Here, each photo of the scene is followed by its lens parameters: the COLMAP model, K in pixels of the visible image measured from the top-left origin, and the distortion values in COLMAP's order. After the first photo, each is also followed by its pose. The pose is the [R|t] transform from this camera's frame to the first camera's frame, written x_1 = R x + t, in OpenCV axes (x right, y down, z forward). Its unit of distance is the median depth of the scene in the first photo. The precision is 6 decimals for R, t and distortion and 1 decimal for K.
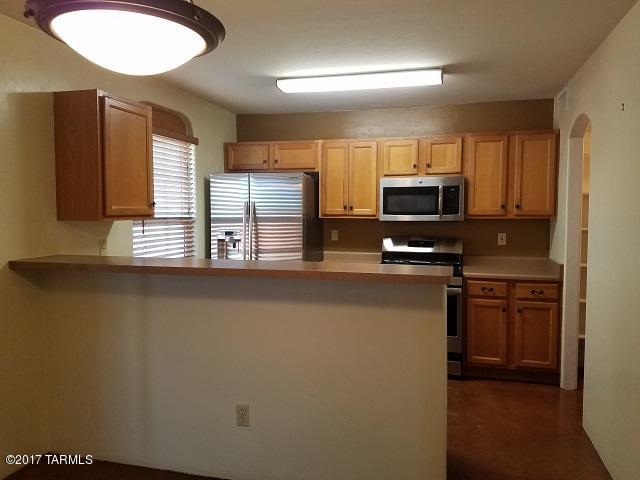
lens RADIAL K [[507.1, 0, 320.0], [0, 507.1, 240.0], [0, 0, 1]] dist [0.081931, -0.182116]
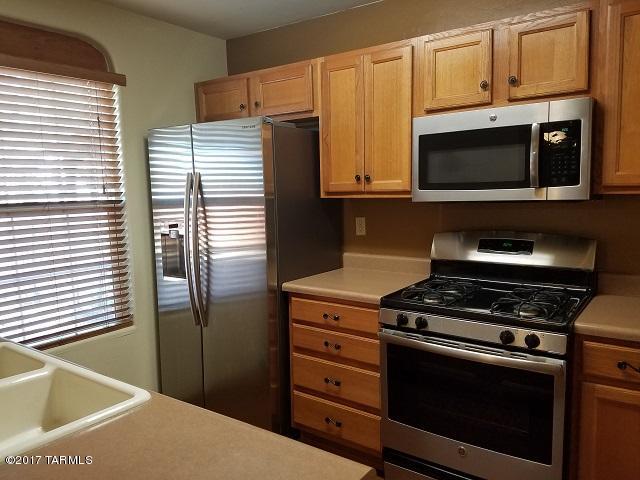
lens RADIAL K [[489.3, 0, 319.5], [0, 489.3, 251.7], [0, 0, 1]] dist [0.077861, -0.161281]
pose [[0.930245, 0.024334, -0.366130, 0.215880], [0.002778, 0.997303, 0.073343, -0.024366], [0.366928, -0.069244, 0.927669, 0.503112]]
